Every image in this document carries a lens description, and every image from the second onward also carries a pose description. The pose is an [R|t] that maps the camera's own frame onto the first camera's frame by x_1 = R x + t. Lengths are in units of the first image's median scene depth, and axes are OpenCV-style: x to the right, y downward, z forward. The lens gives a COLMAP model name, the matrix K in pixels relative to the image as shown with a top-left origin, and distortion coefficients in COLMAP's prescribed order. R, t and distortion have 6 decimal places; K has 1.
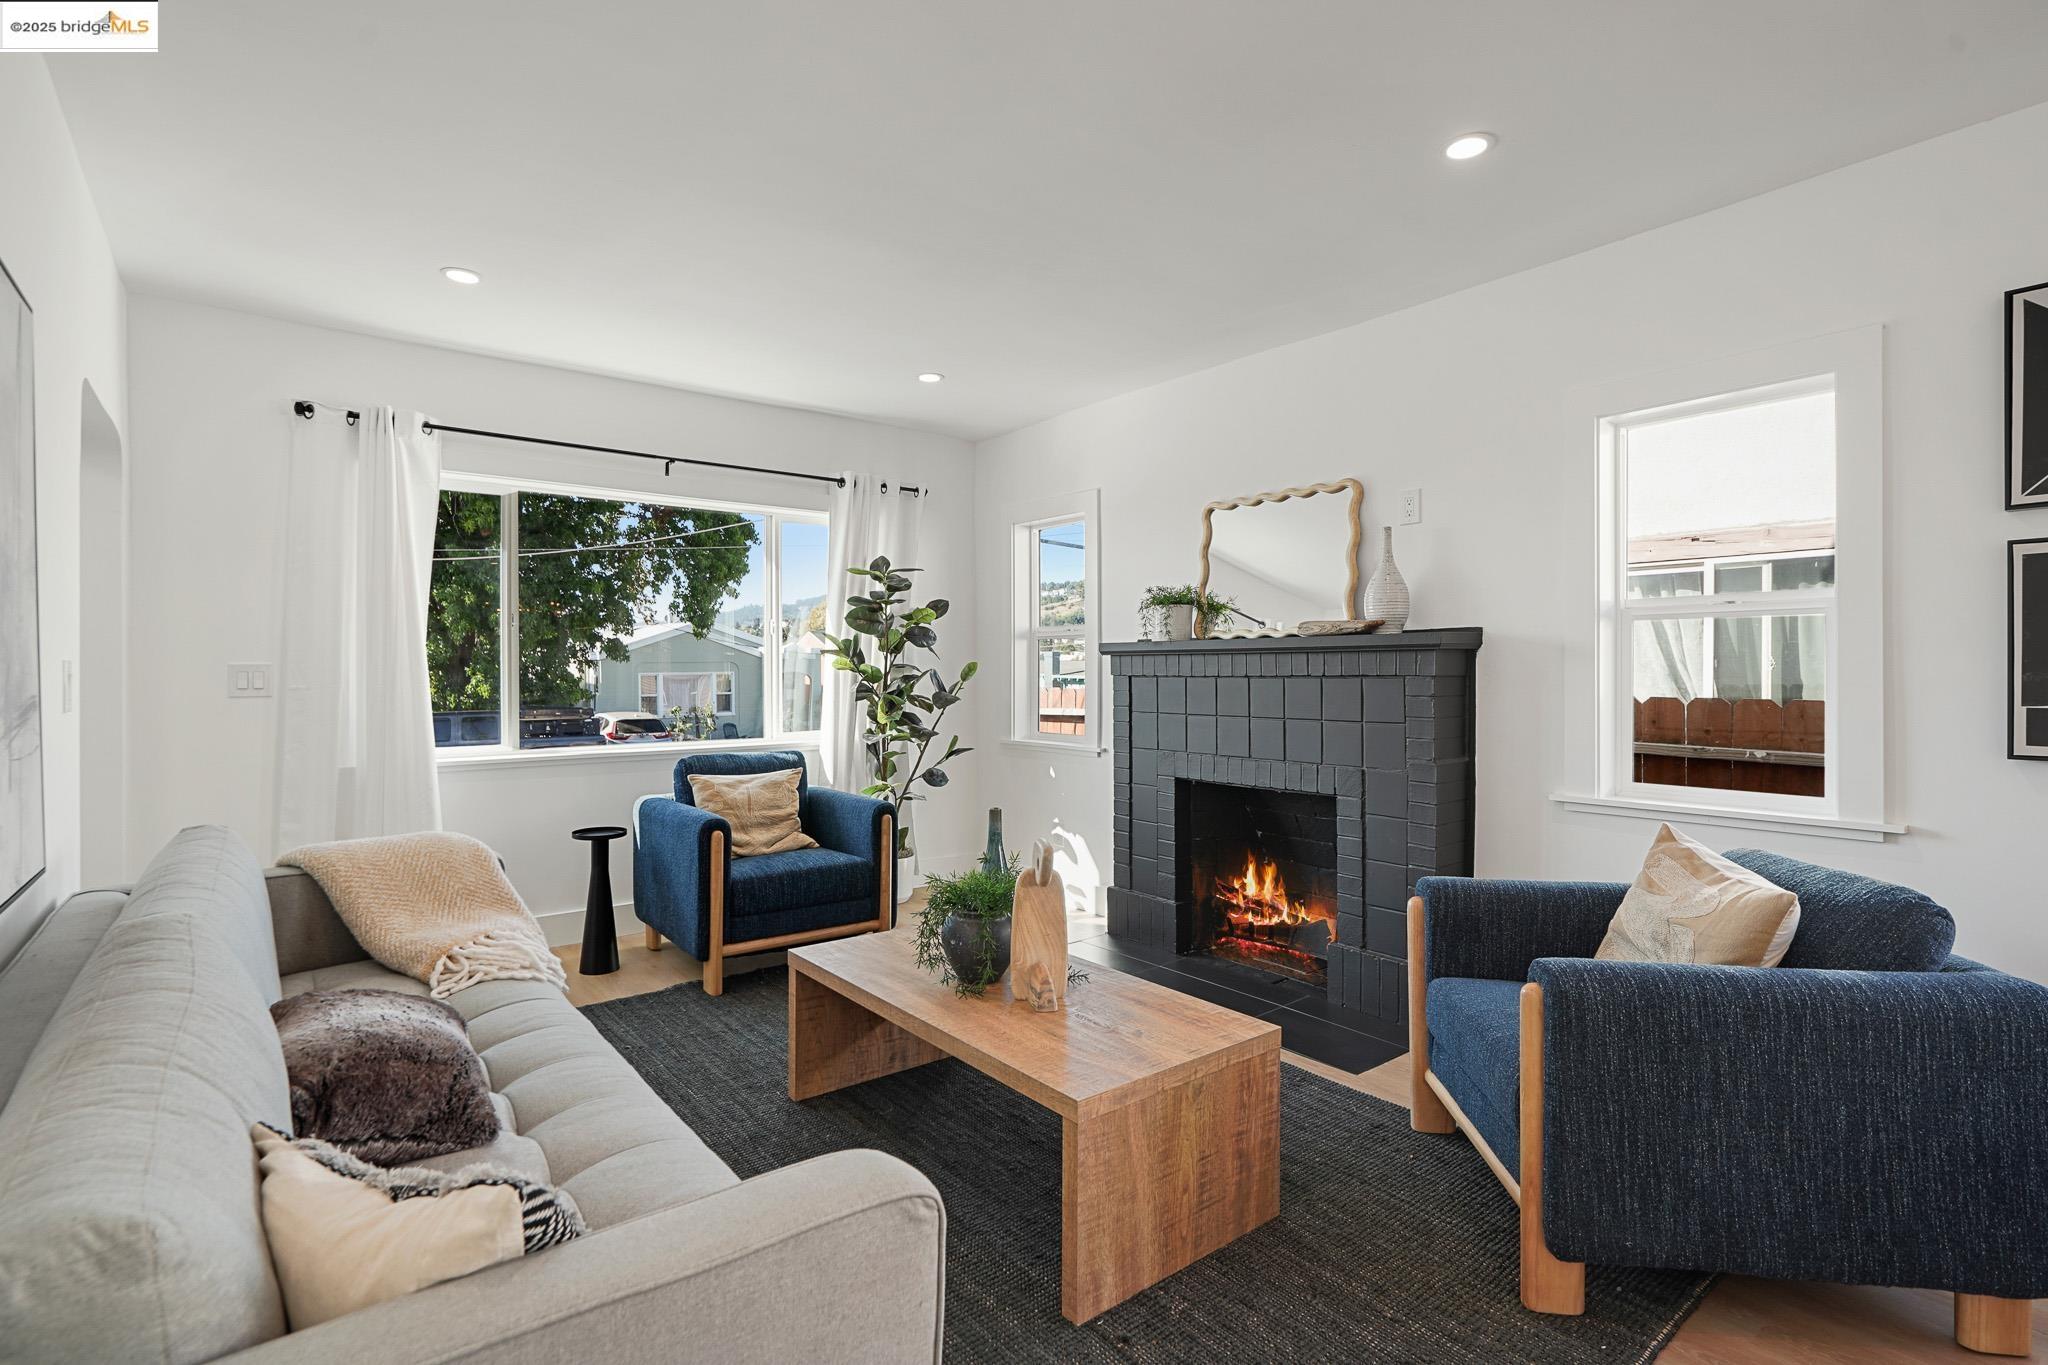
lens RADIAL K [[961.0, 0, 996.3], [0, 961.0, 674.7], [0, 0, 1]] dist [0.004469, -0.006107]
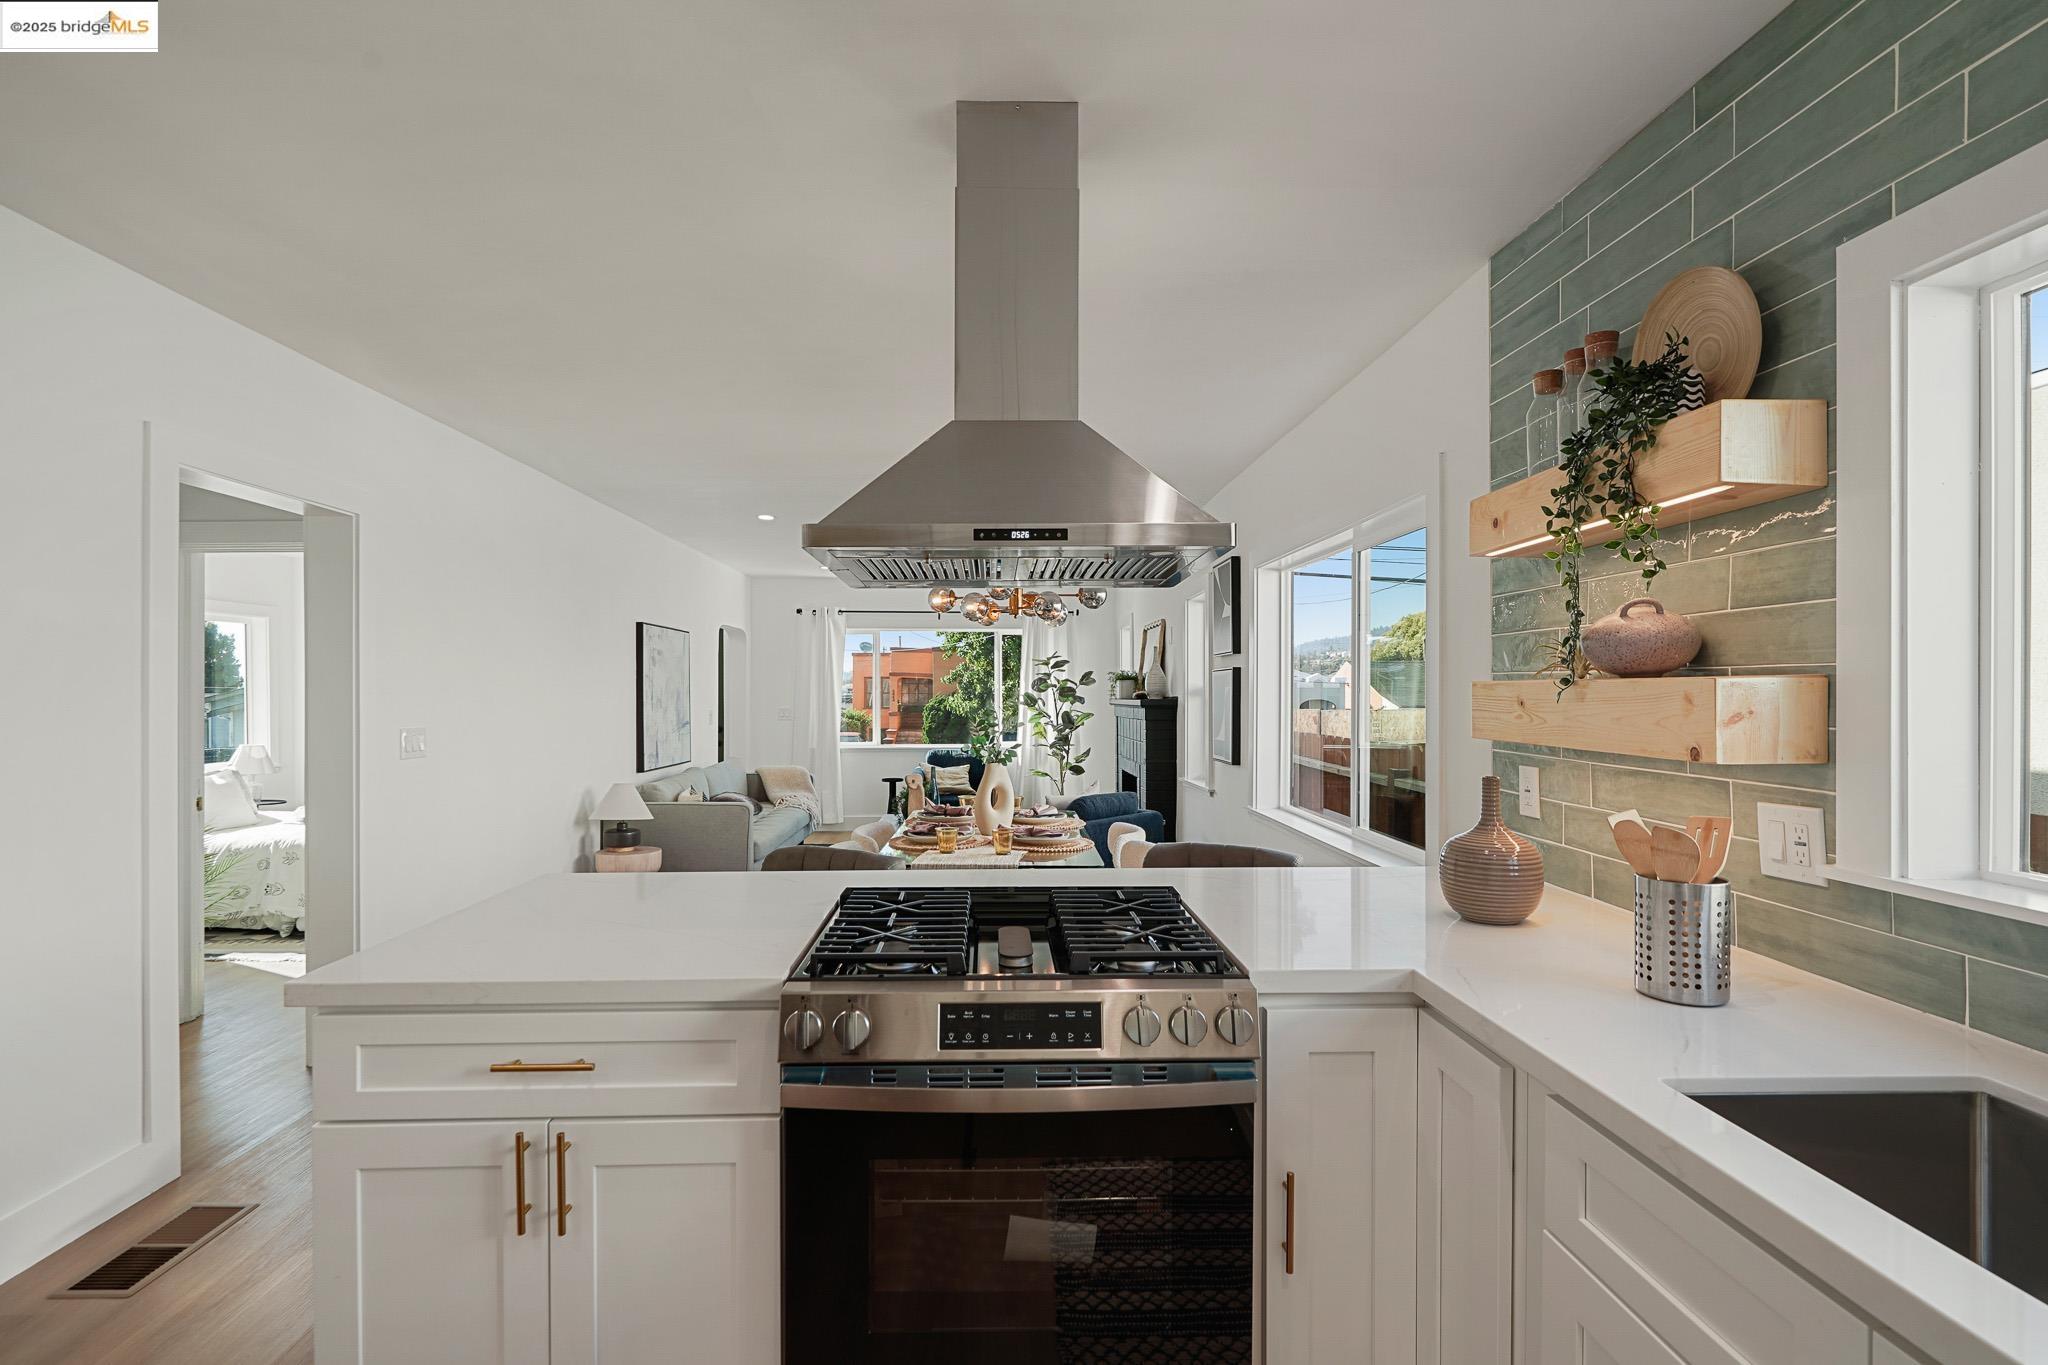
lens RADIAL K [[961.0, 0, 1012.6], [0, 961.0, 693.5], [0, 0, 1]] dist [0.004469, -0.006107]
pose [[0.811210, -0.000117, -0.584755, 1.193062], [-0.002455, 0.999990, -0.003606, -0.040203], [0.584750, 0.004361, 0.811202, -0.729393]]
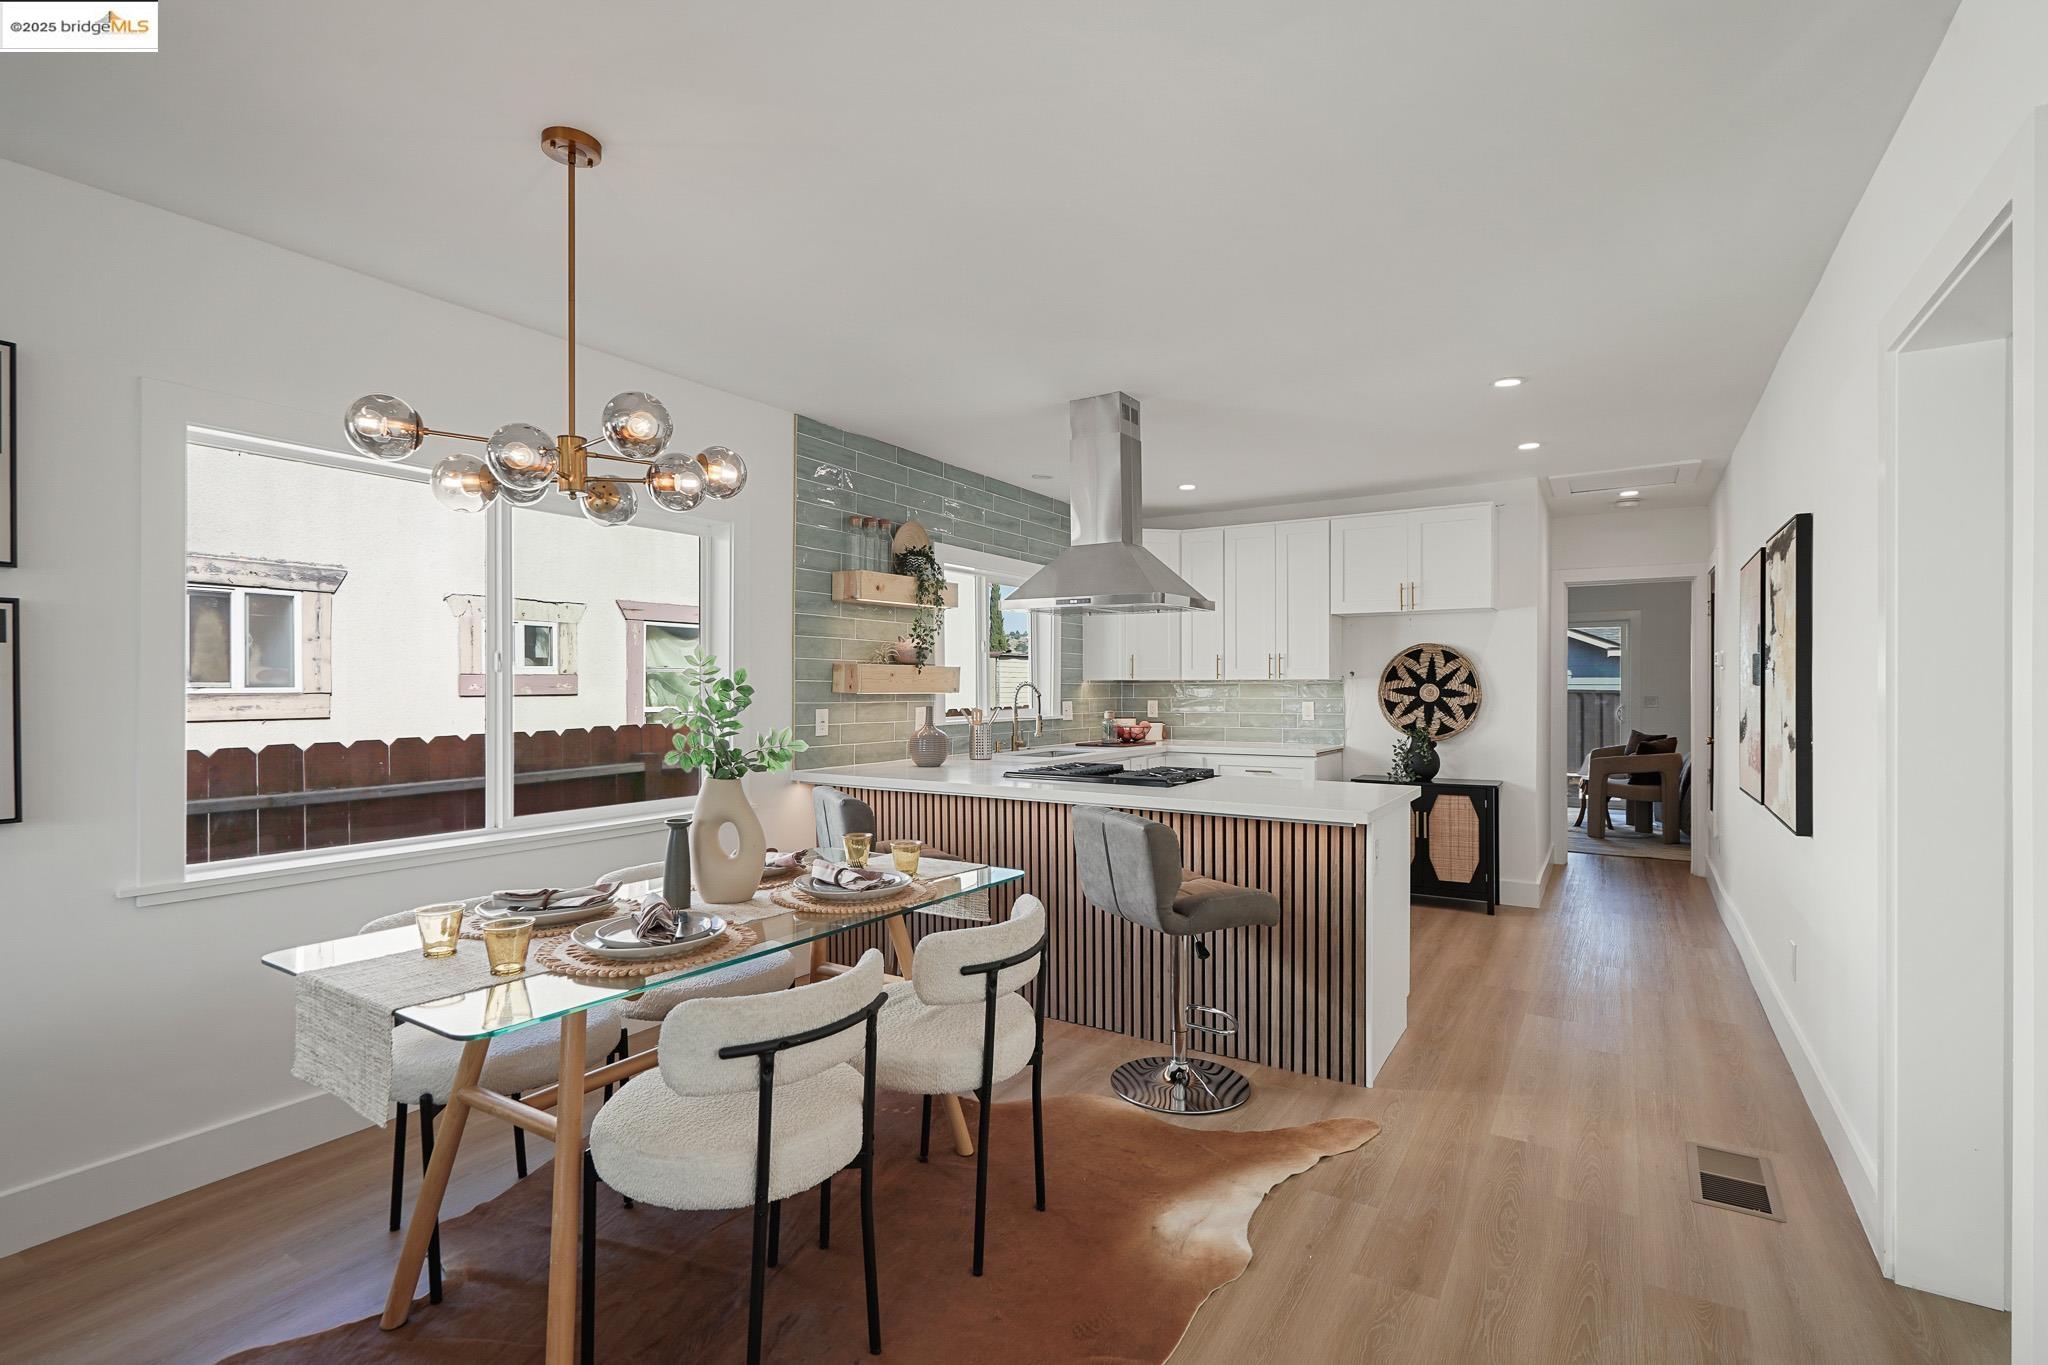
lens RADIAL K [[961.0, 0, 1021.3], [0, 961.0, 673.5], [0, 0, 1]] dist [0.004469, -0.006107]
pose [[-0.346114, 0.011037, 0.938128, -0.064594], [0.006919, 0.999934, -0.009211, -0.026686], [-0.938167, 0.003303, -0.346167, 0.134082]]
